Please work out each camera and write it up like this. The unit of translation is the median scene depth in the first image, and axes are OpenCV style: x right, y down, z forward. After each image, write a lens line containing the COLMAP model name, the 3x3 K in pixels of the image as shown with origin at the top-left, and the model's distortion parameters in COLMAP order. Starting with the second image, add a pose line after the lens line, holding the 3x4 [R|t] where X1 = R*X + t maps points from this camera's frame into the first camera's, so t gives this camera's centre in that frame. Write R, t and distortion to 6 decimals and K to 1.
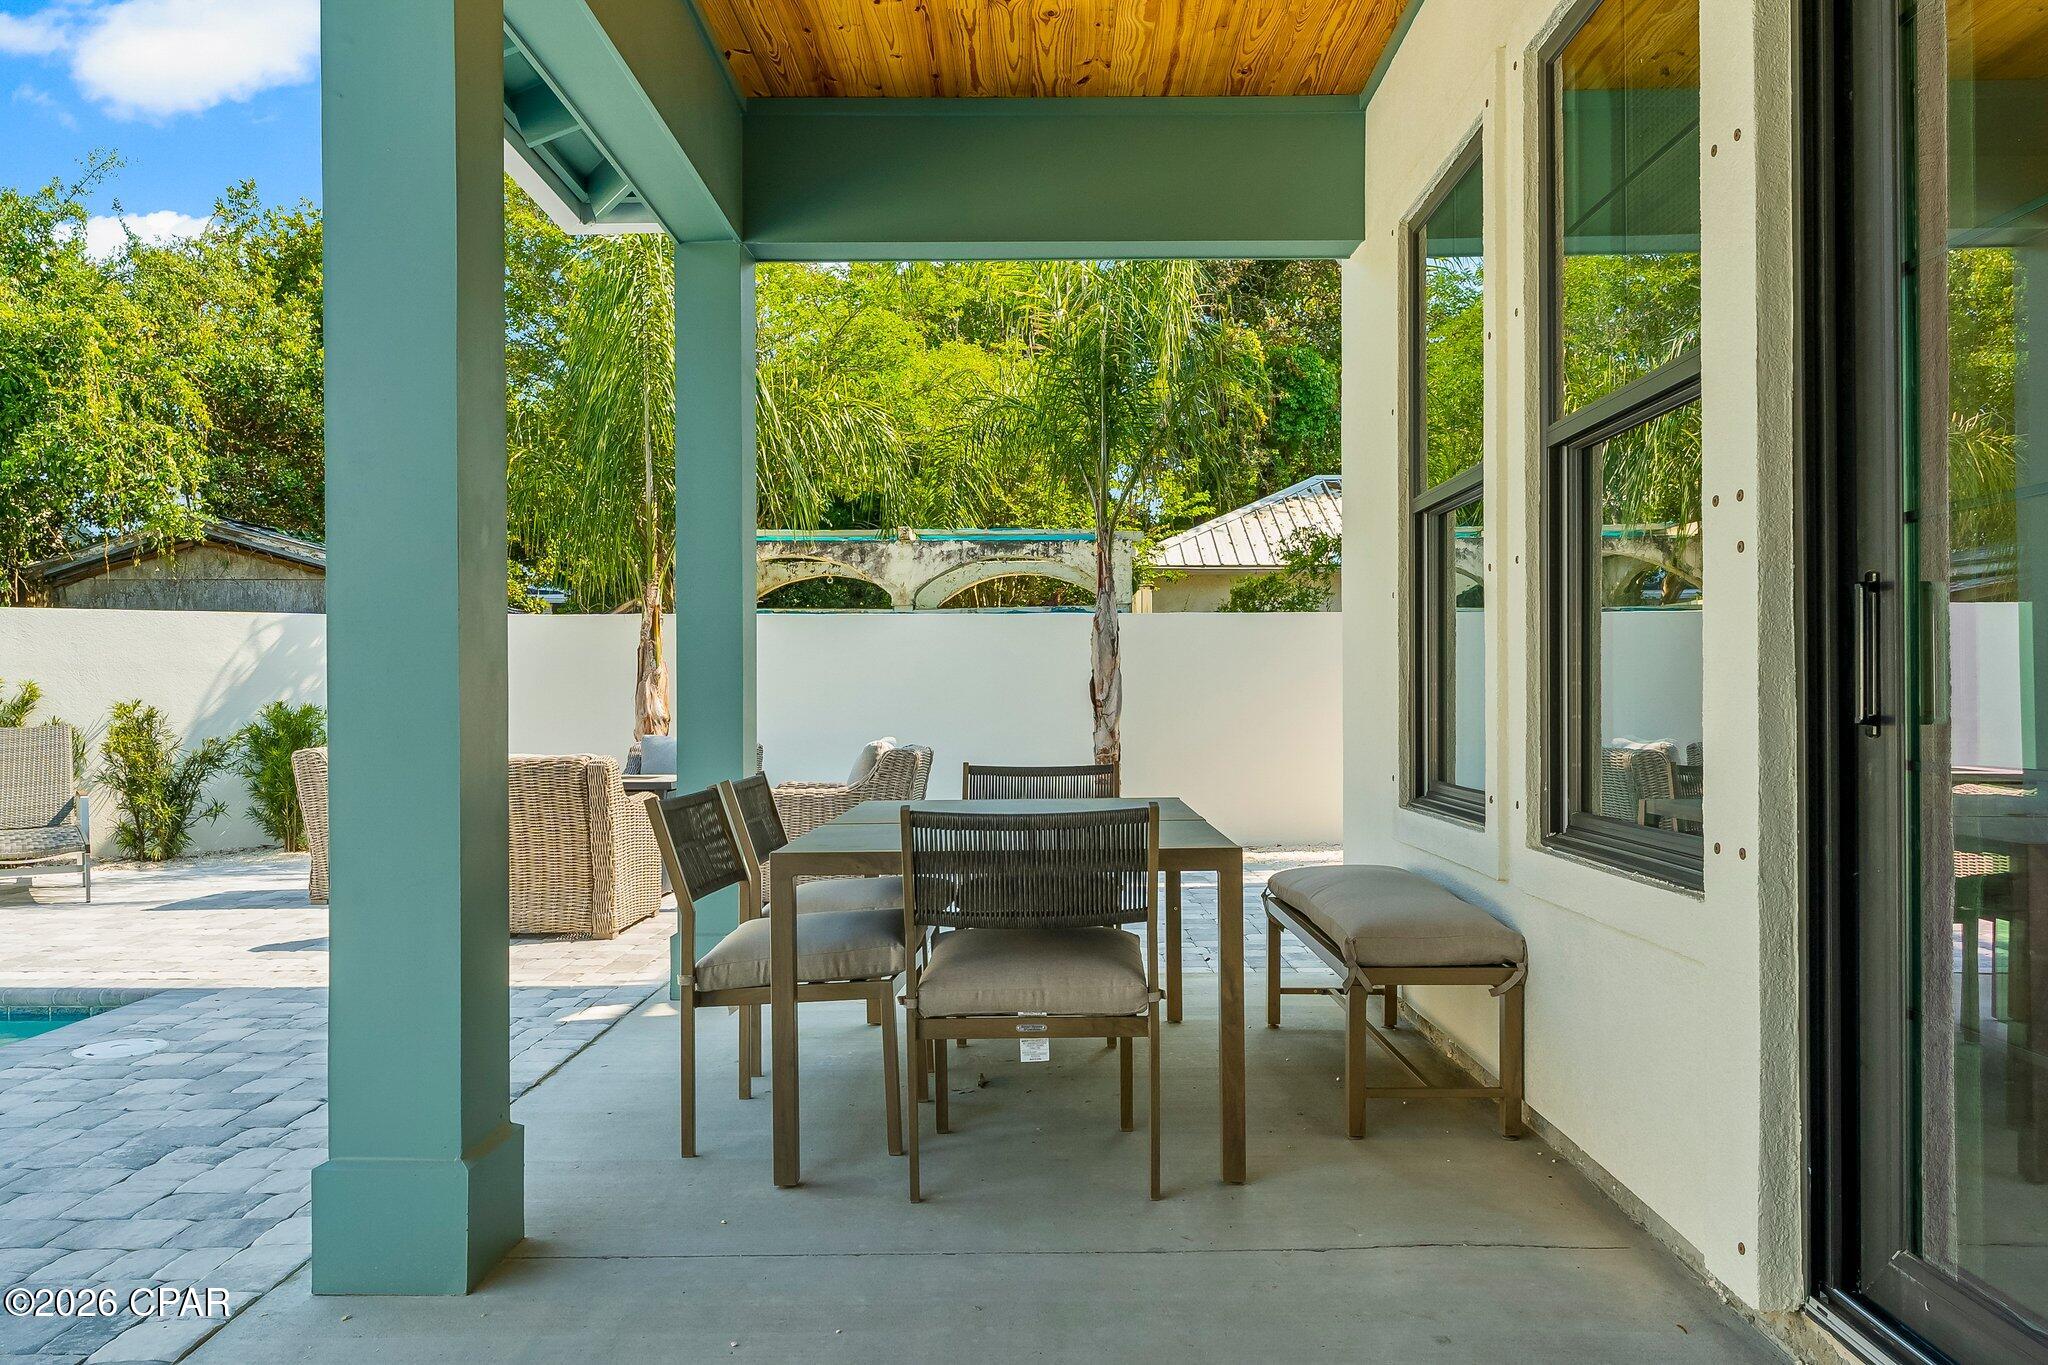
lens RADIAL K [[1496.1, 0, 1021.2], [0, 1496.1, 696.6], [0, 0, 1]] dist [-0.000085, 0.001248]
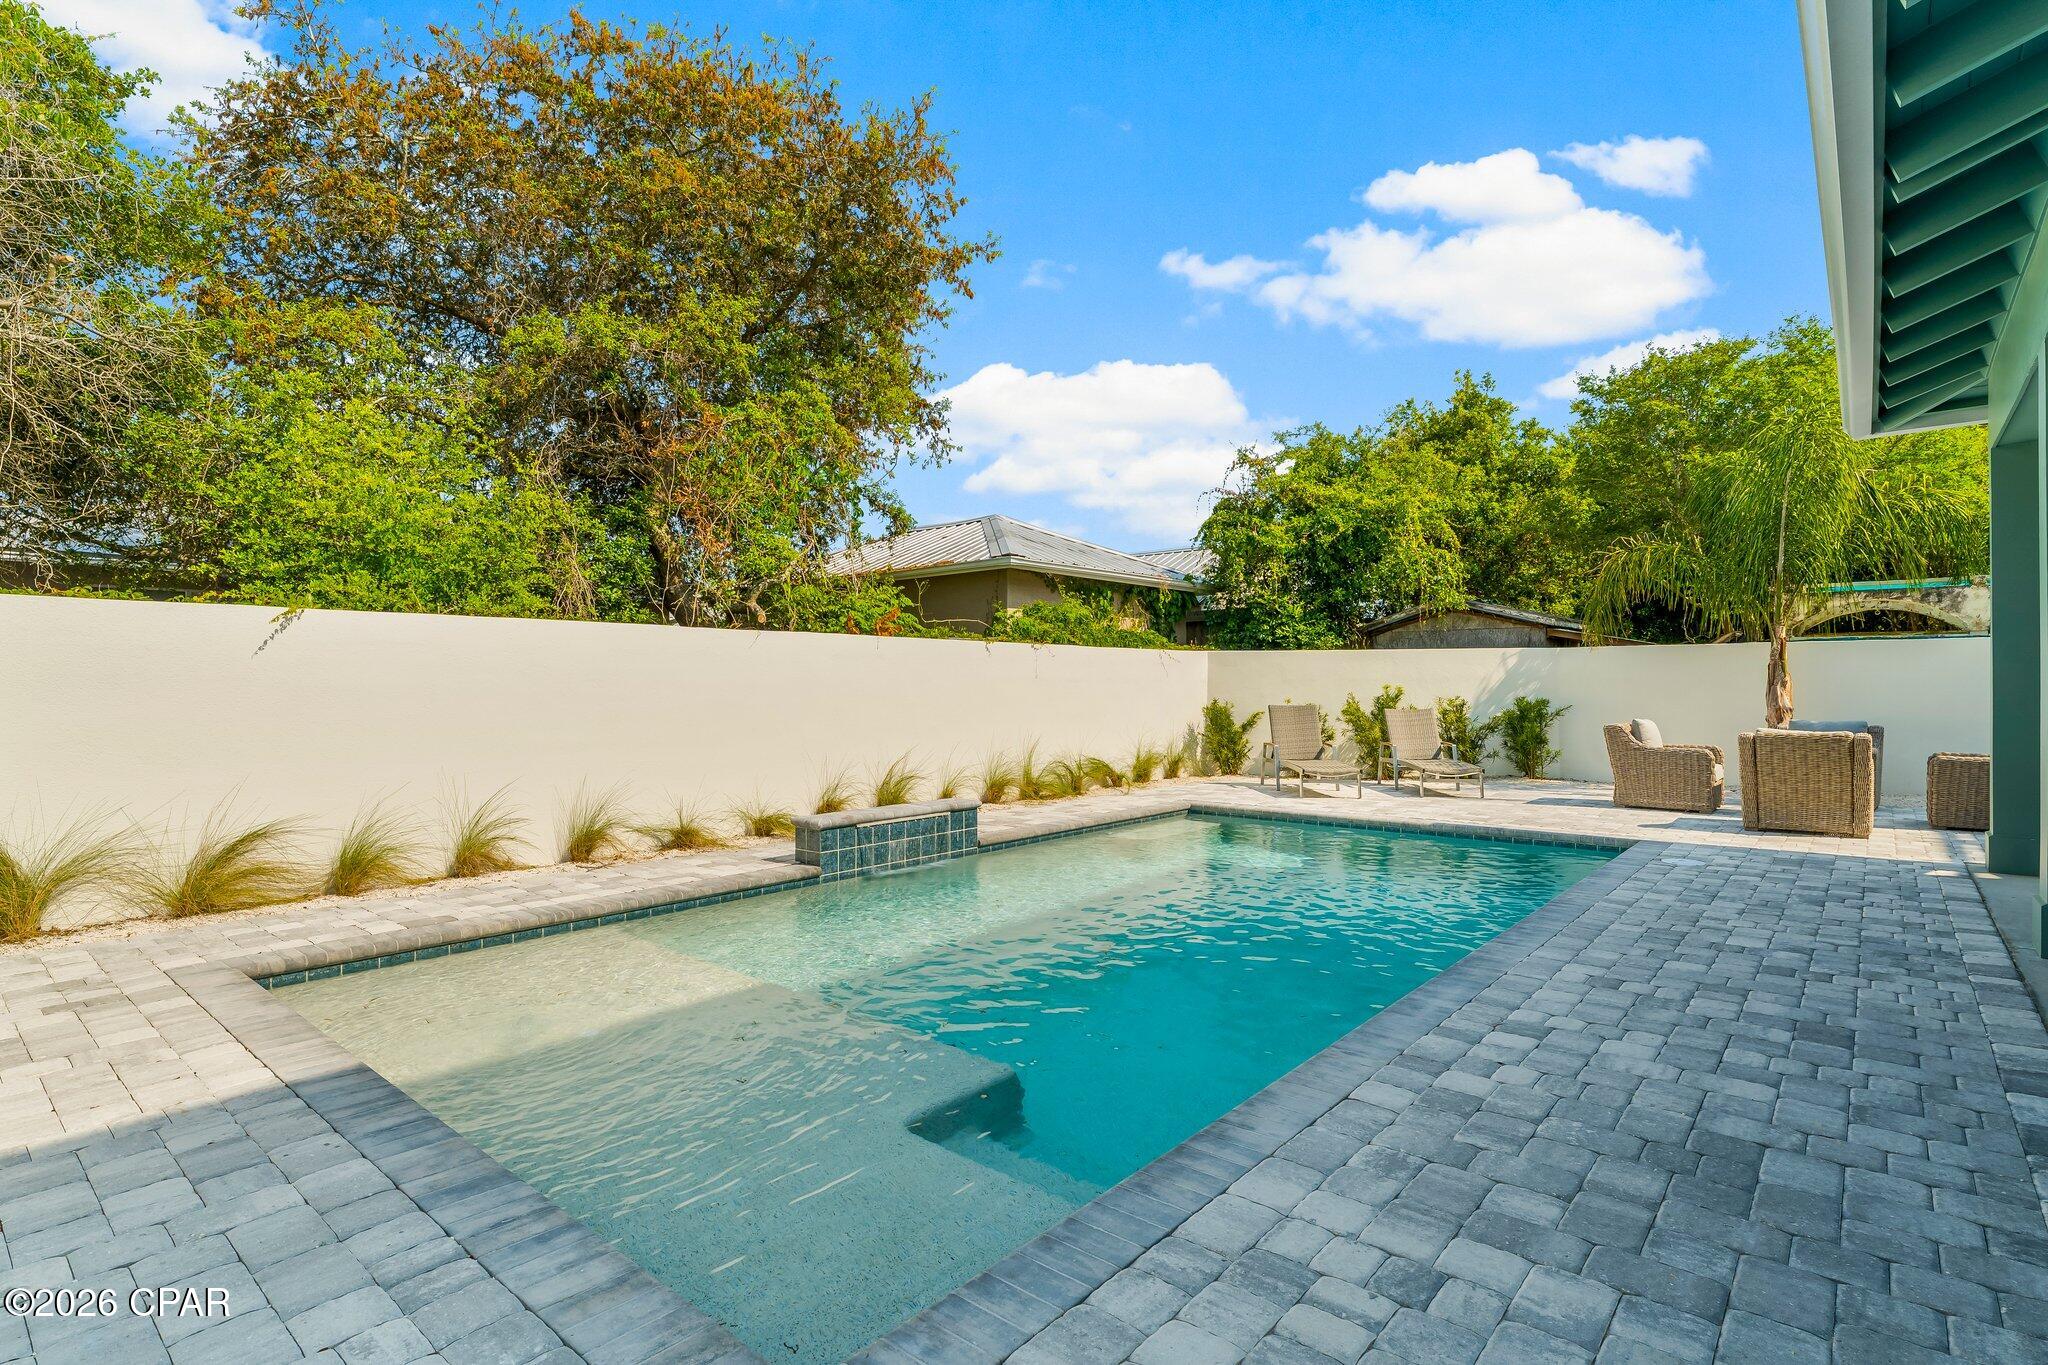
lens RADIAL K [[997.5, 0, 1024.0], [0, 997.5, 682.5], [0, 0, 1]] dist [-0.001939, -0.000247]
pose [[0.769675, -0.003844, -0.638424, -0.181060], [0.001646, 0.999990, -0.004038, -0.009823], [0.638433, 0.002057, 0.769675, -0.319016]]
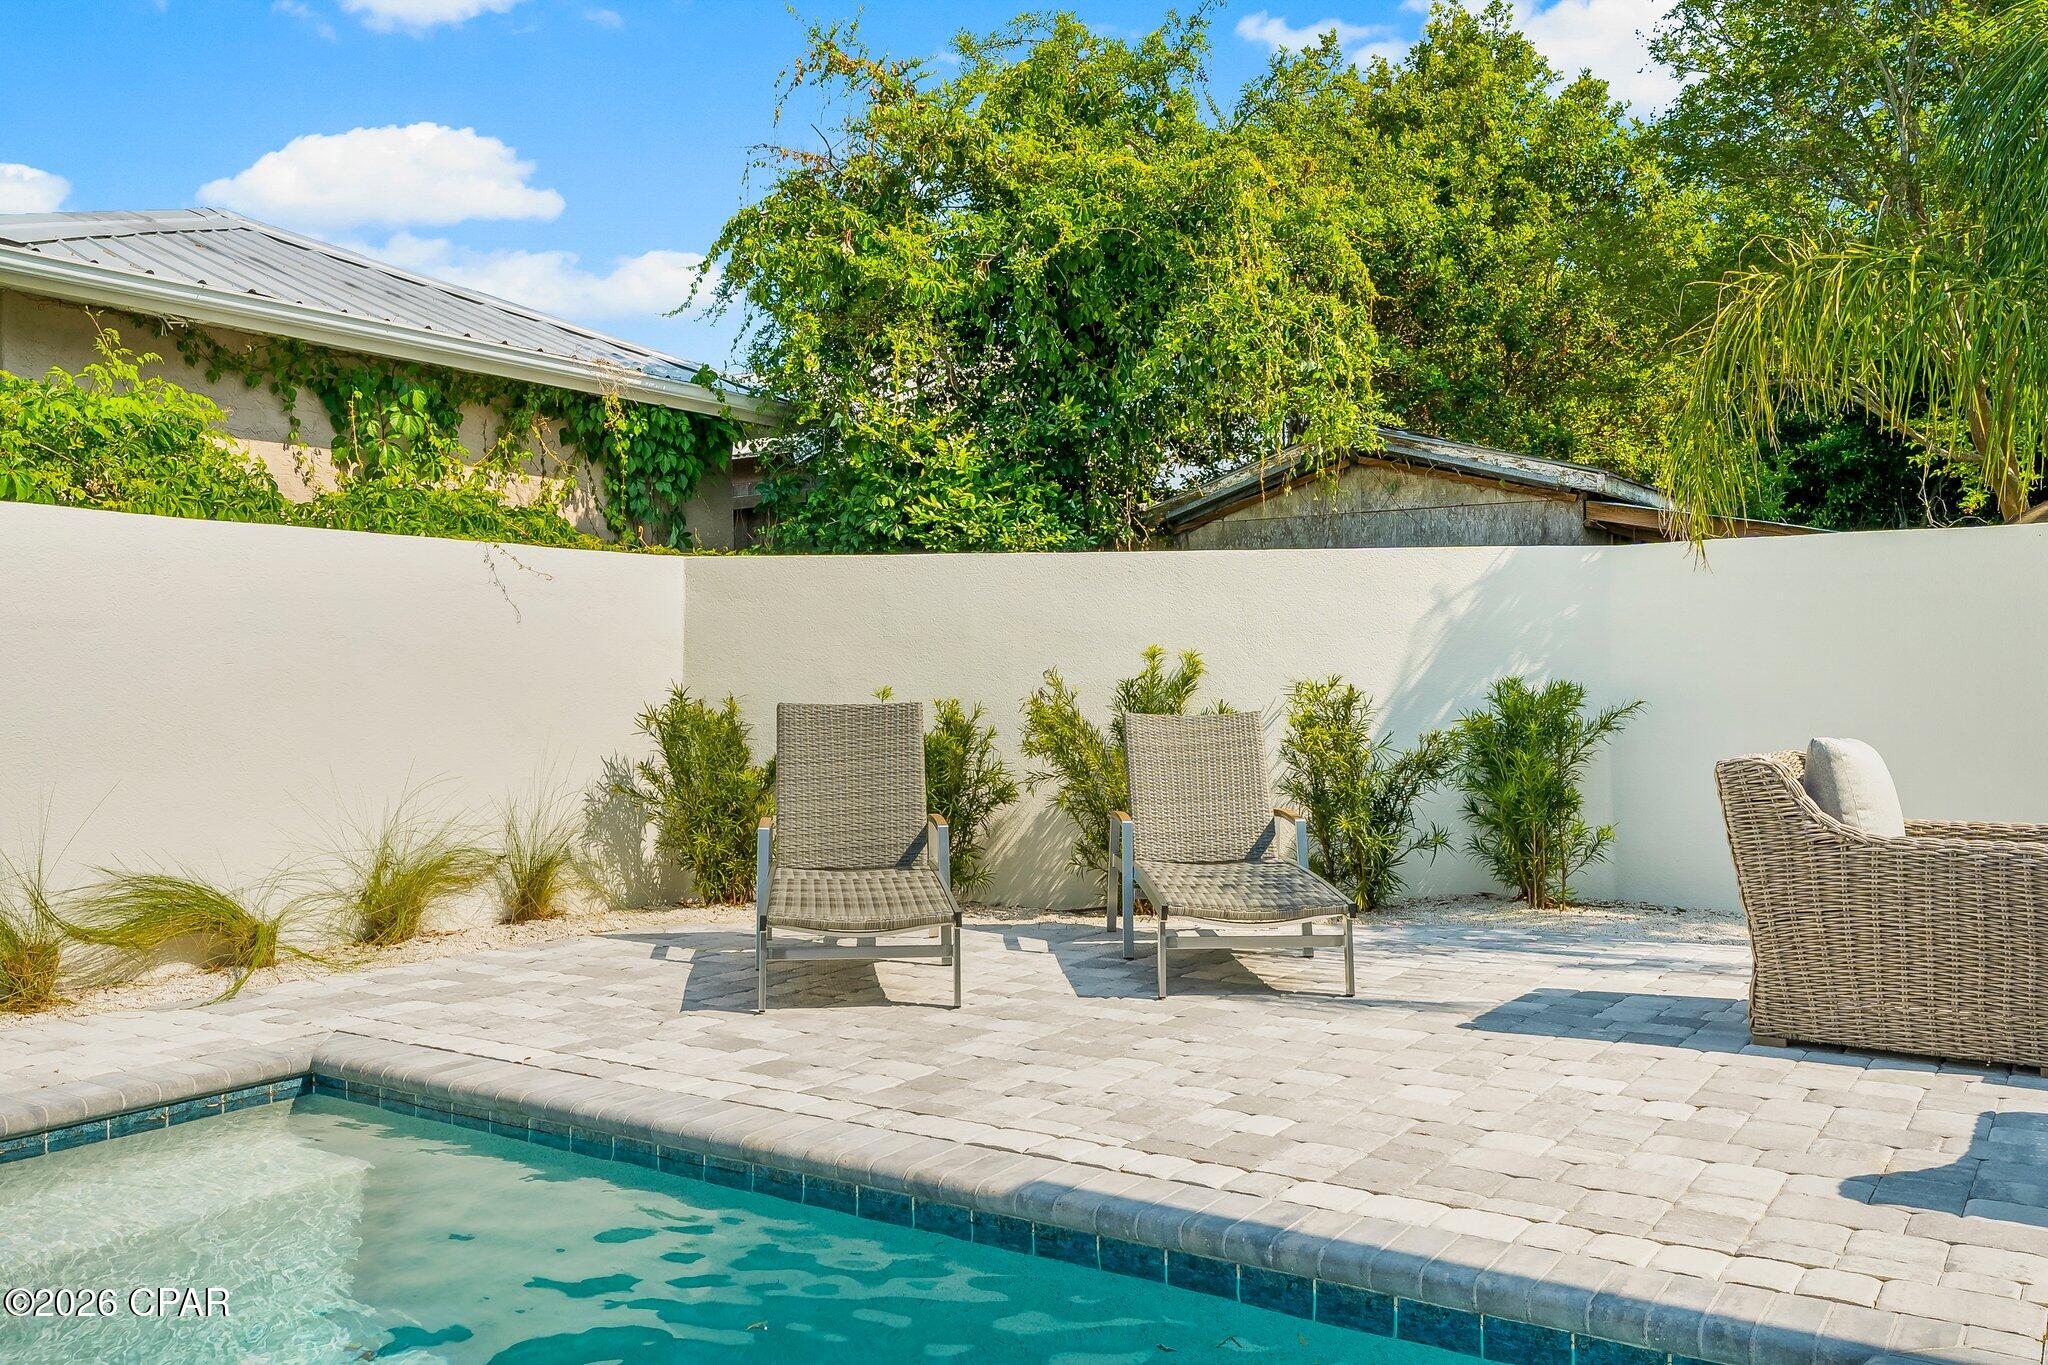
lens RADIAL K [[1658.8, 0, 1024.0], [0, 1658.8, 682.5], [0, 0, 1]] dist [0.006090, -0.000570]
pose [[0.839940, -0.006023, -0.542646, -0.271450], [0.005320, 0.999982, -0.002864, 0.006084], [0.542653, -0.000481, 0.839957, 0.259301]]
